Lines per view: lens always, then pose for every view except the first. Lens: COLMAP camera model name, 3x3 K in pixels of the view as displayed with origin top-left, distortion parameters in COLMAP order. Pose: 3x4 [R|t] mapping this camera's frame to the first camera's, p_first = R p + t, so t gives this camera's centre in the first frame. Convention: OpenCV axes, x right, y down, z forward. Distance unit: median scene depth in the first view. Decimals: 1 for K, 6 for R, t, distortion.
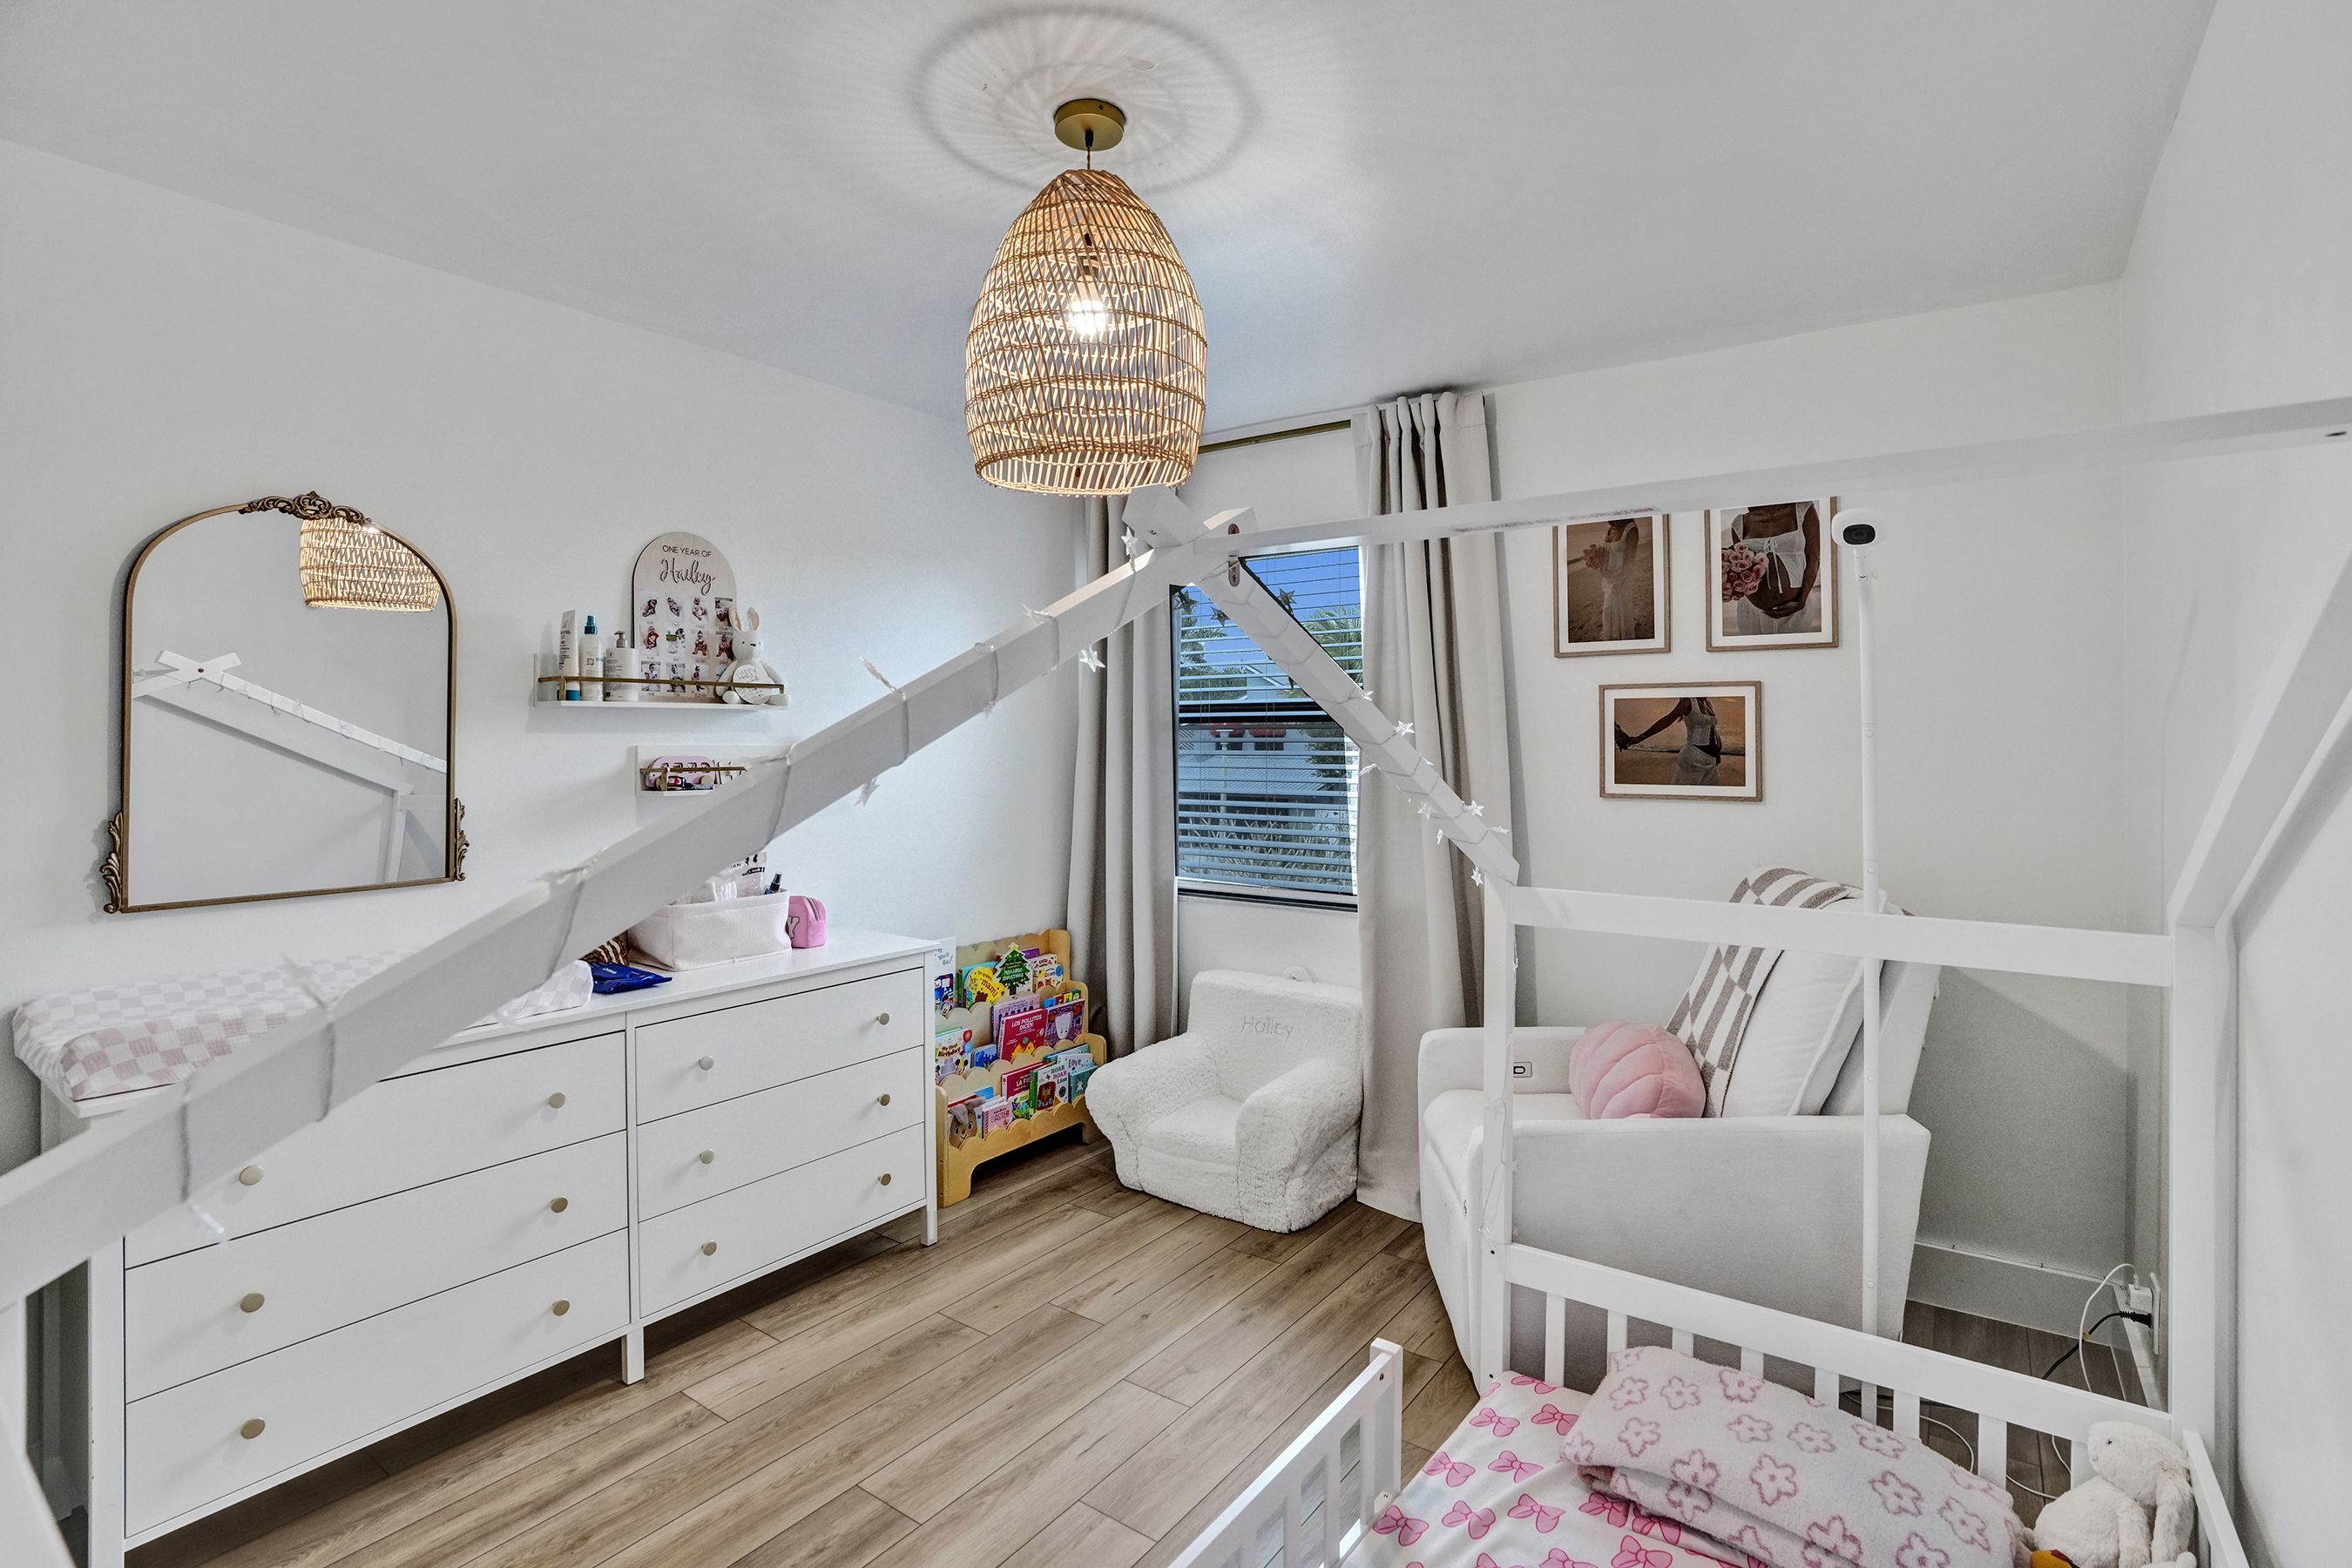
lens RADIAL K [[1115.6, 0, 1133.4], [0, 1115.6, 724.9], [0, 0, 1]] dist [-0.045305, 0.018383]
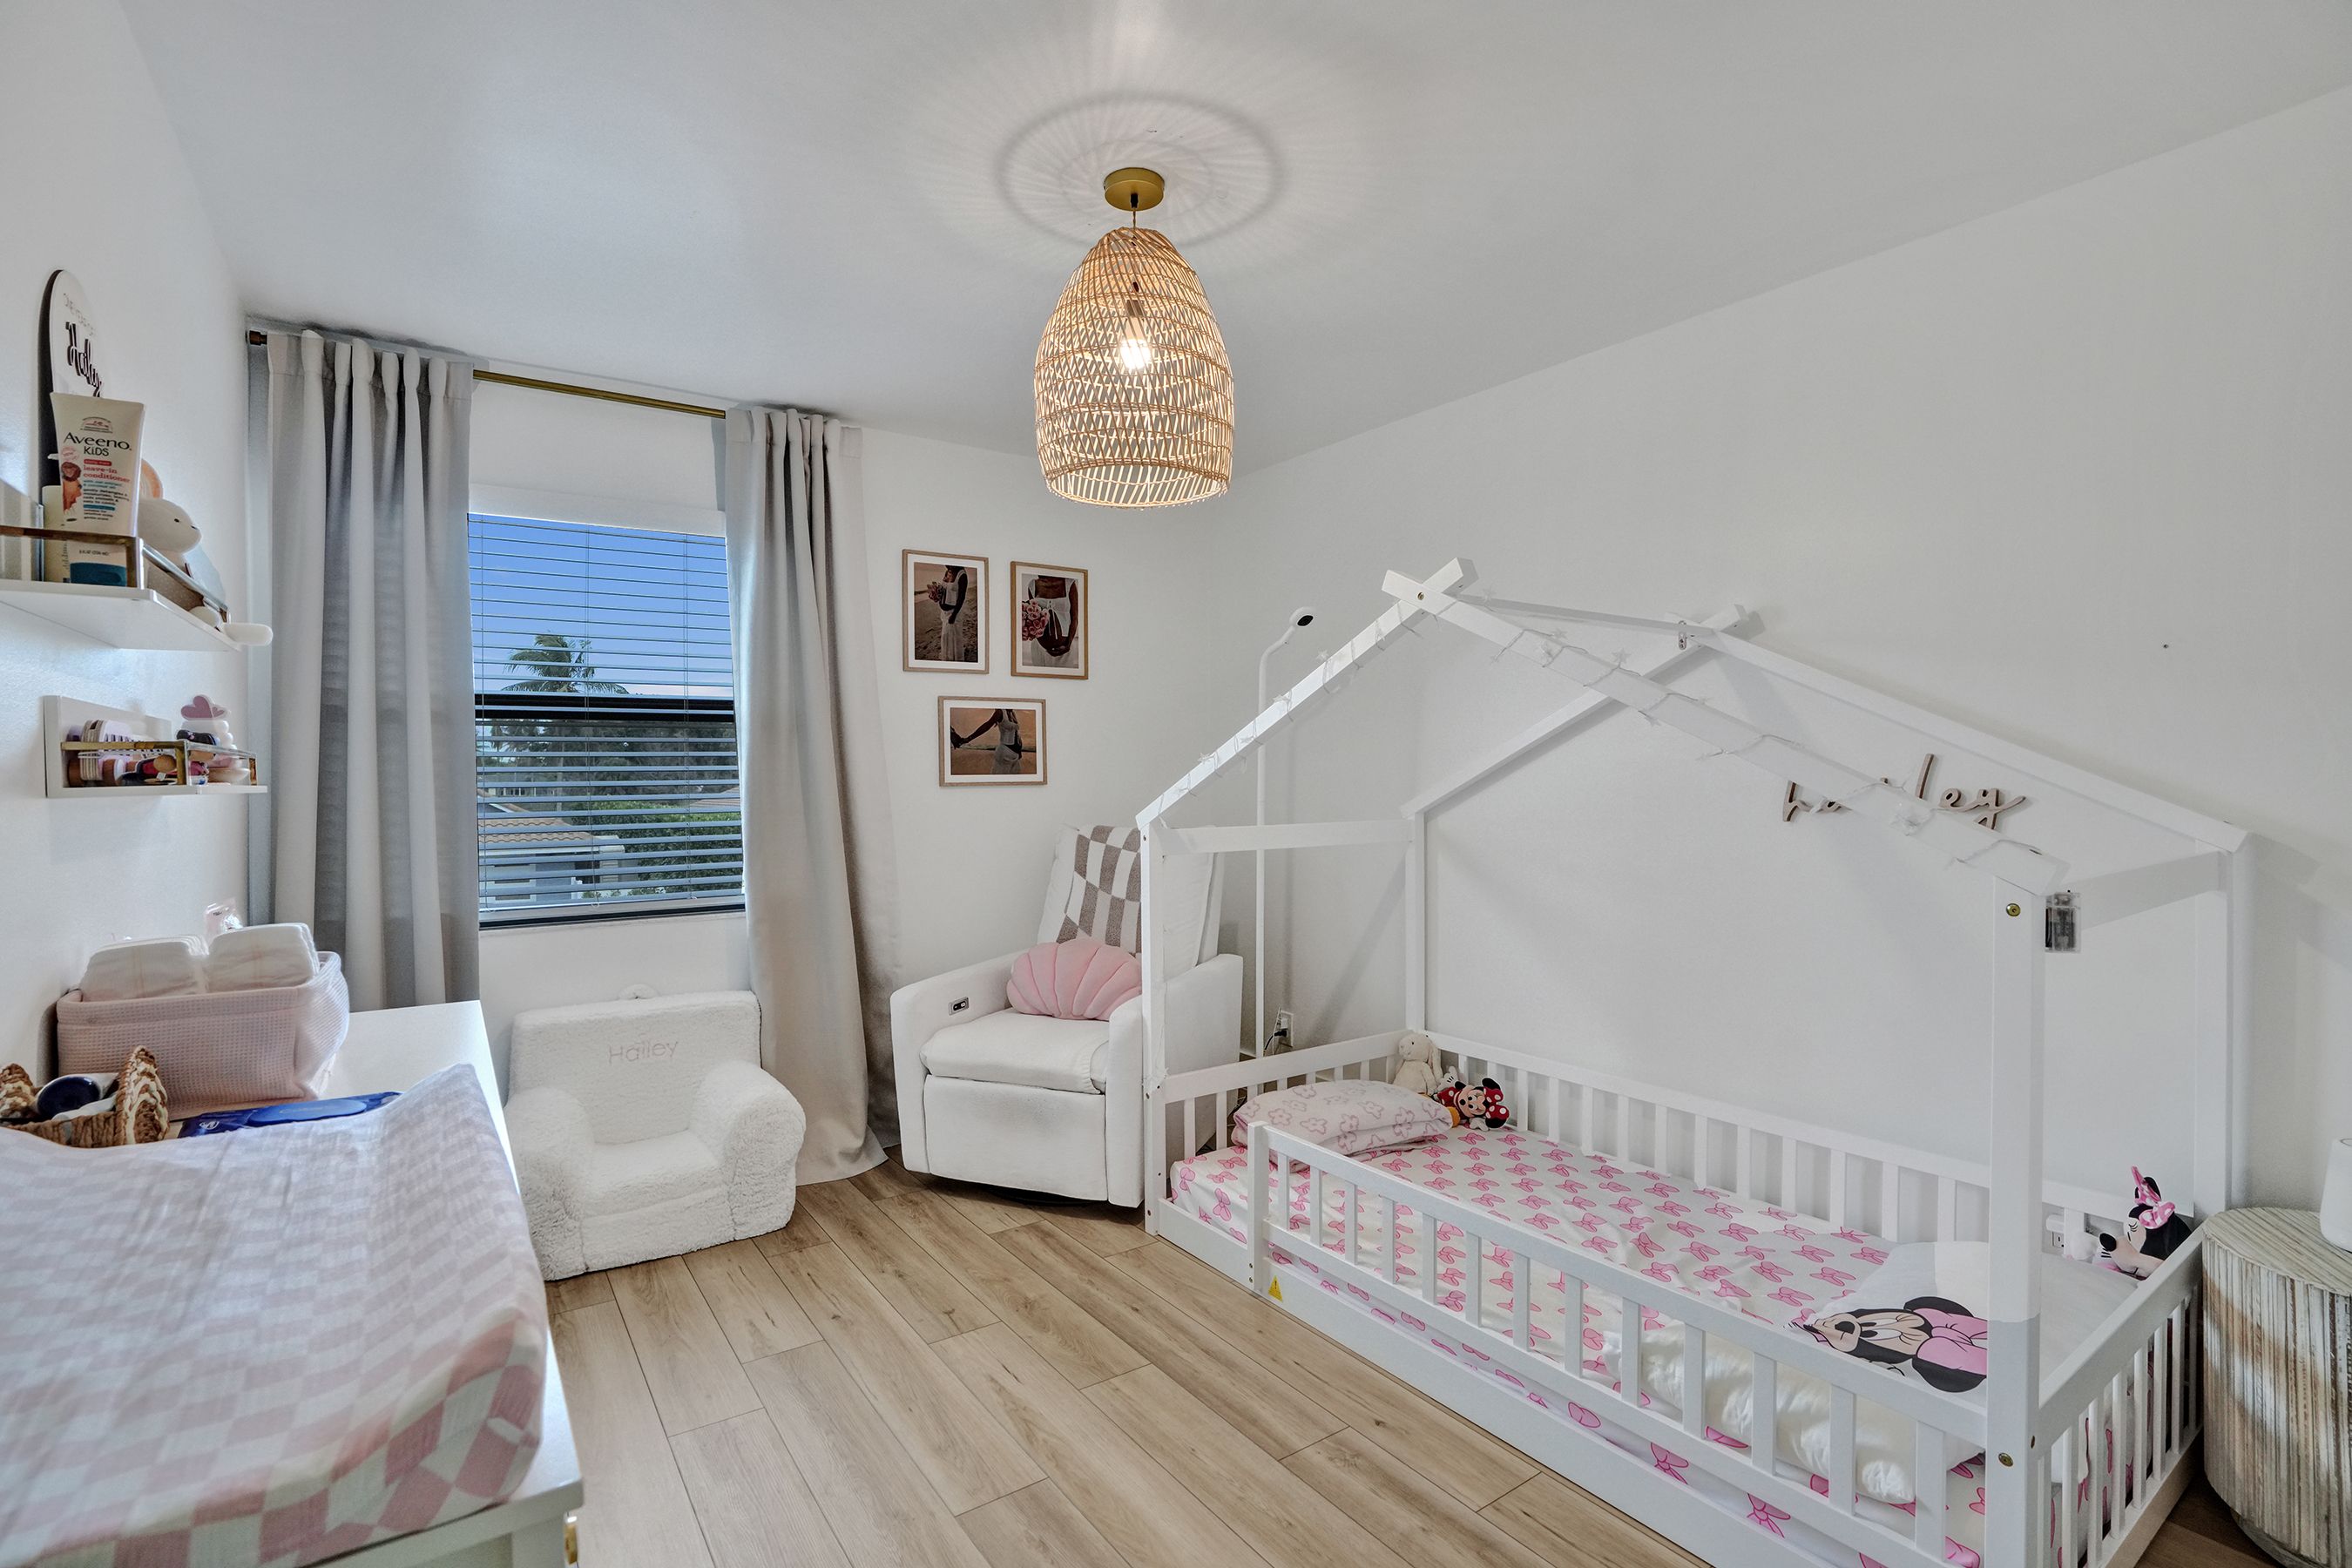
lens RADIAL K [[1115.6, 0, 1187.2], [0, 1115.6, 775.4], [0, 0, 1]] dist [-0.045305, 0.018383]
pose [[0.327150, -0.007668, 0.944941, -0.696003], [-0.003546, 0.999950, 0.009342, 0.042036], [-0.944966, -0.006407, 0.327106, 0.341948]]
